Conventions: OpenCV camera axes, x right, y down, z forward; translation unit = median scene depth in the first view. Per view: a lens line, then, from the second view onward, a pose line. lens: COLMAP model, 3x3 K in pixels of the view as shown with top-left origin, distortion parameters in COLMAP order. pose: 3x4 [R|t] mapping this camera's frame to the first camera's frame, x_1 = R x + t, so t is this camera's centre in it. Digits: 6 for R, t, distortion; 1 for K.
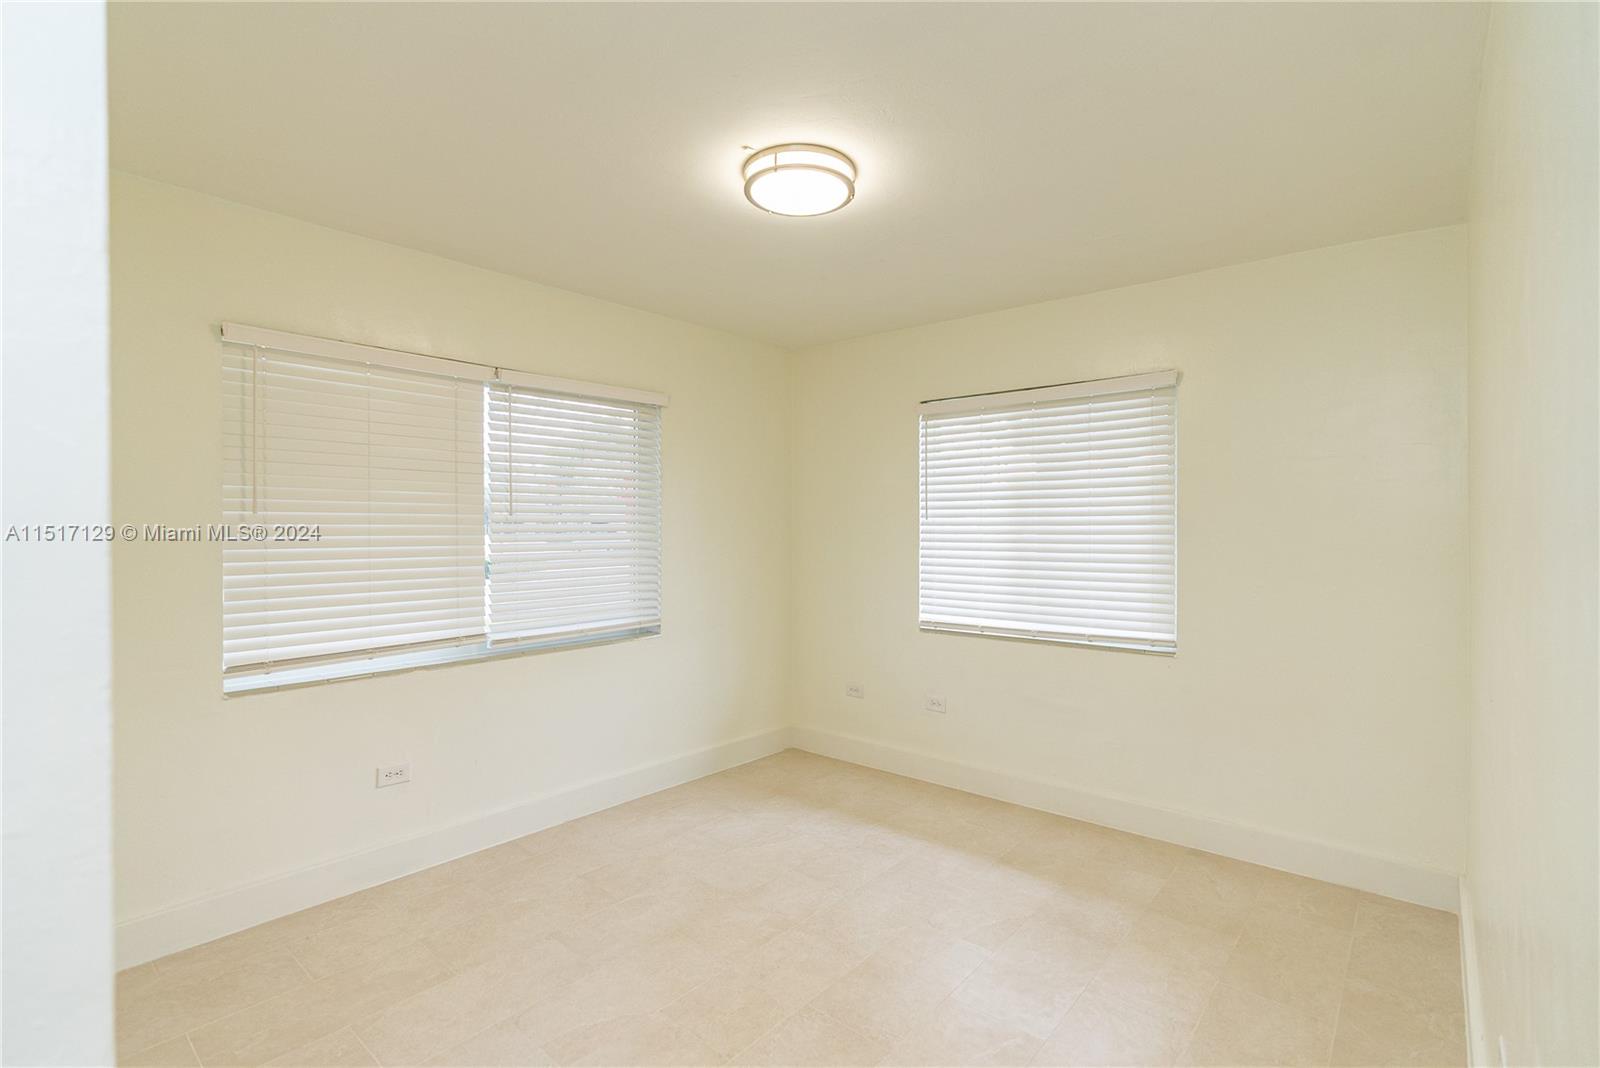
lens RADIAL K [[733.1, 0, 804.0], [0, 733.1, 531.9], [0, 0, 1]] dist [-0.014689, 0.005698]
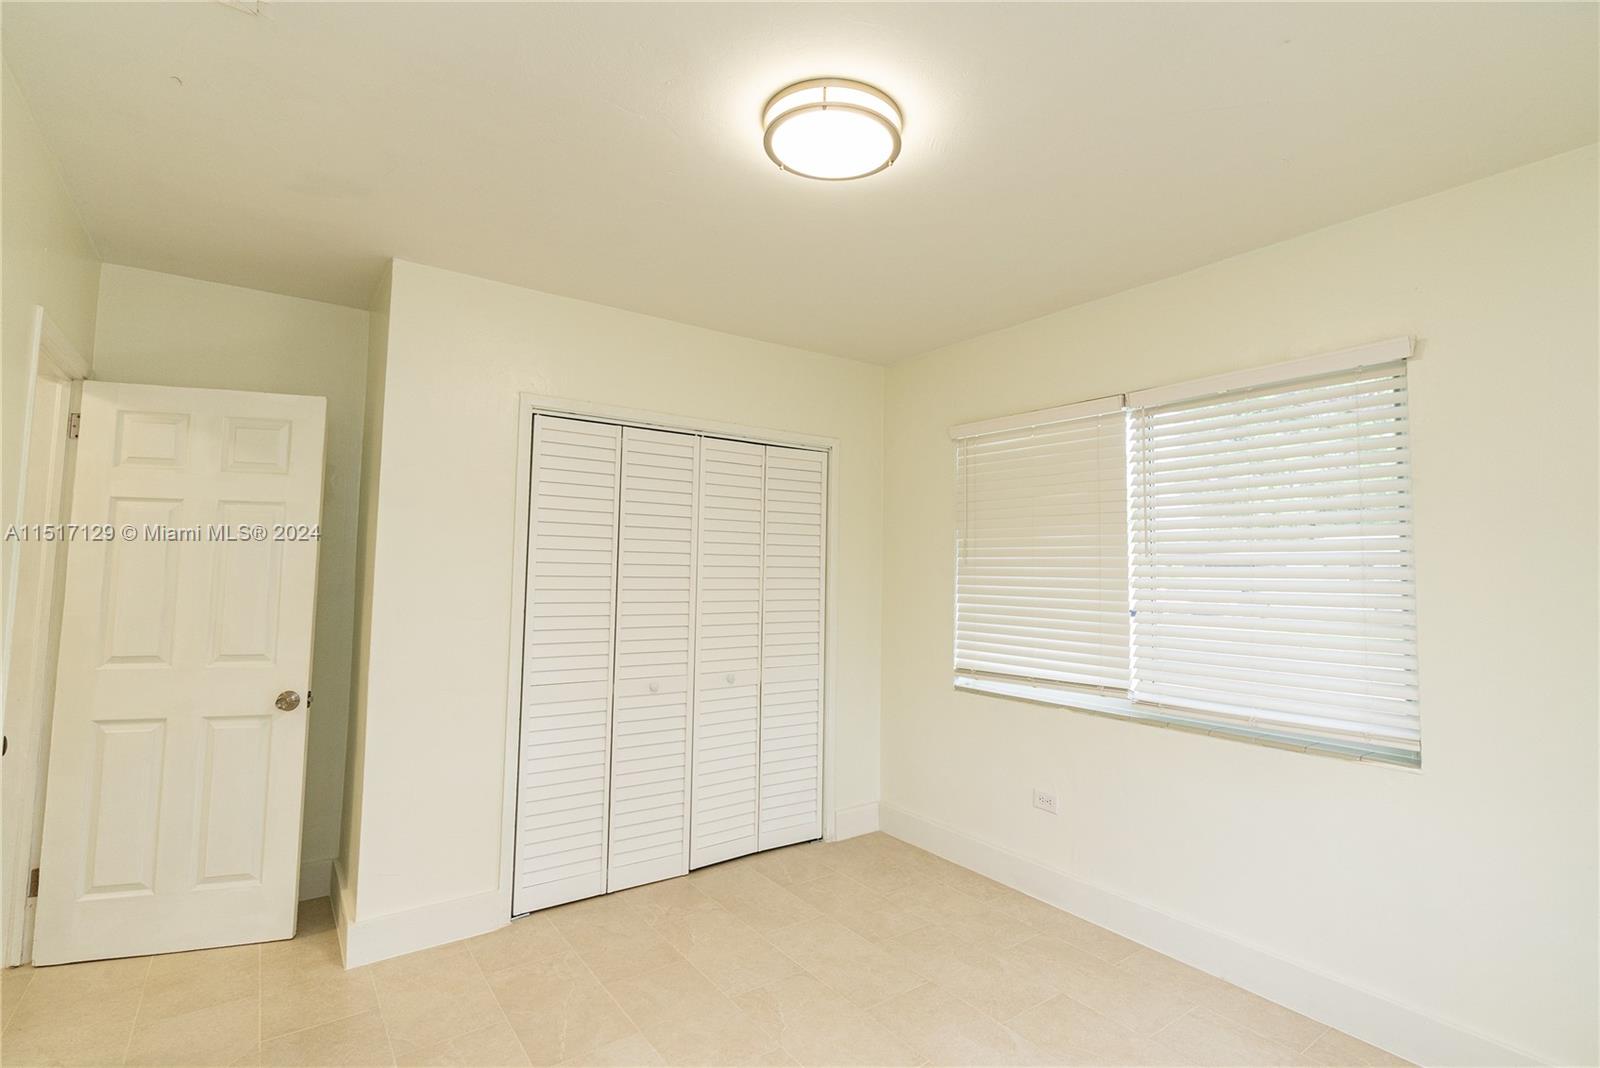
lens RADIAL K [[737.6, 0, 800.8], [0, 737.6, 515.4], [0, 0, 1]] dist [-0.015101, 0.006045]
pose [[-0.230415, -0.072631, -0.970378, 0.600821], [-0.016849, 0.997359, -0.070650, -0.002788], [0.972947, 0.000071, -0.231030, 0.906957]]
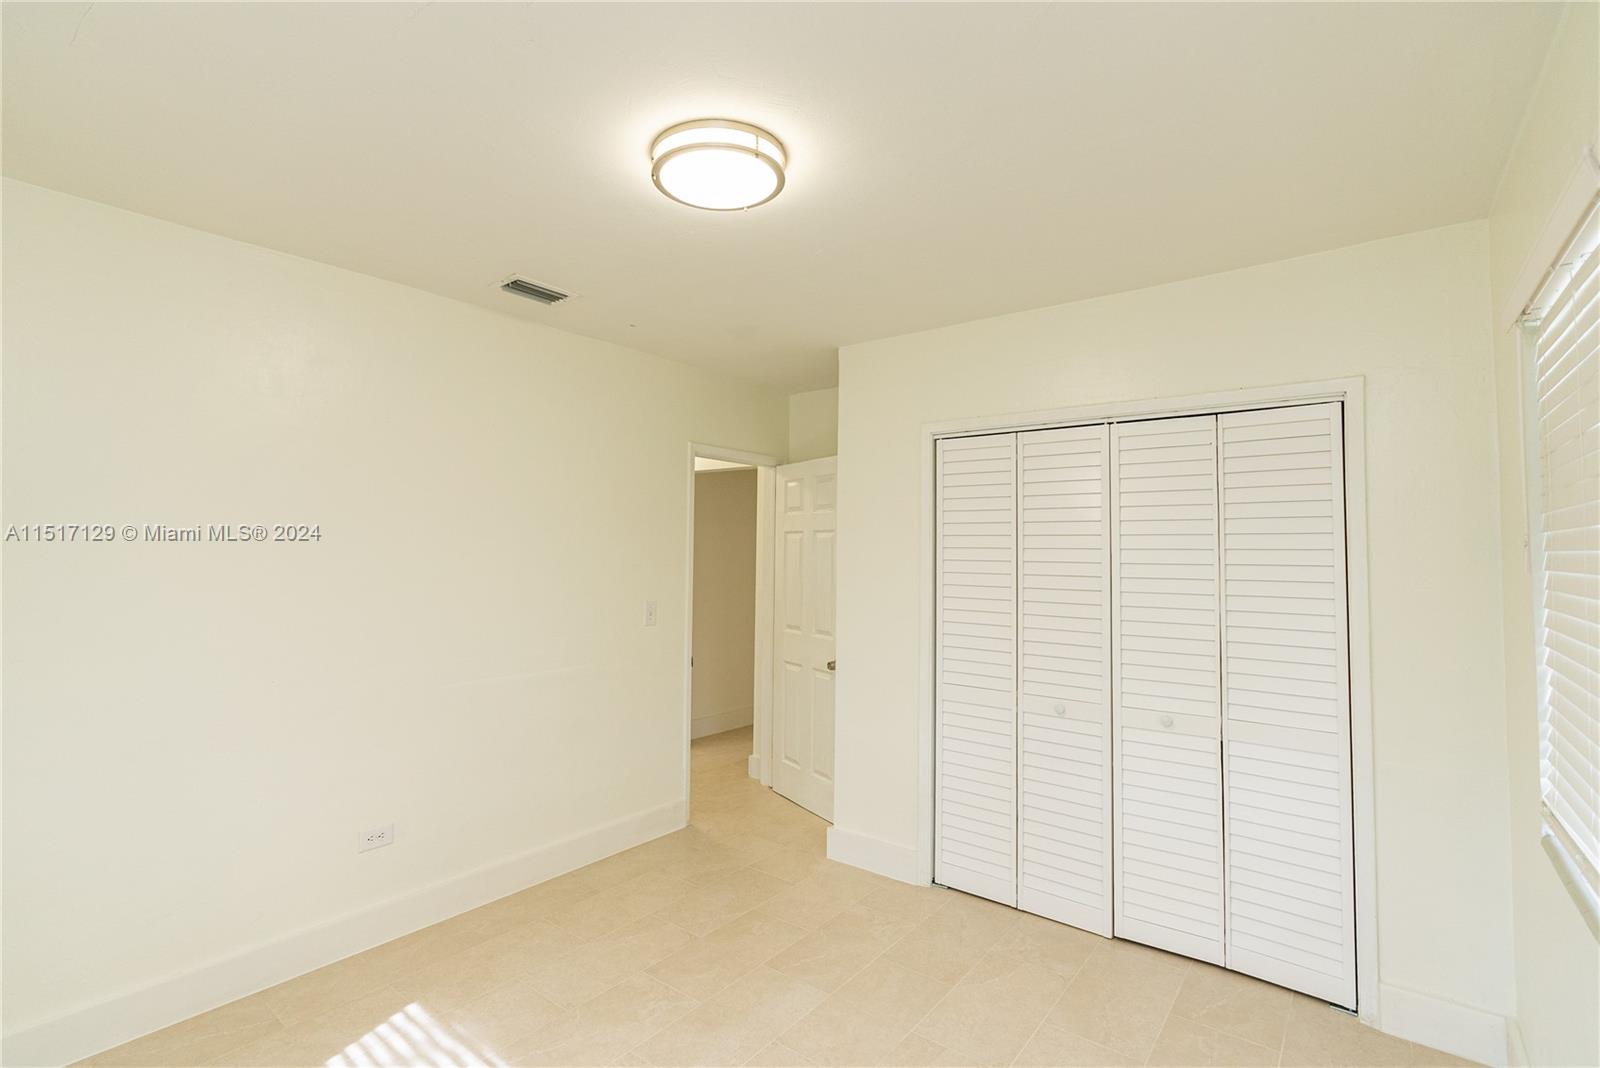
lens RADIAL K [[762.0, 0, 808.0], [0, 762.0, 509.3], [0, 0, 1]] dist [-0.001505, 0.000167]
pose [[-0.998902, -0.007874, -0.046173, -0.059641], [-0.005531, 0.998701, -0.050646, -0.040925], [0.046511, -0.050335, -0.997649, 1.495687]]
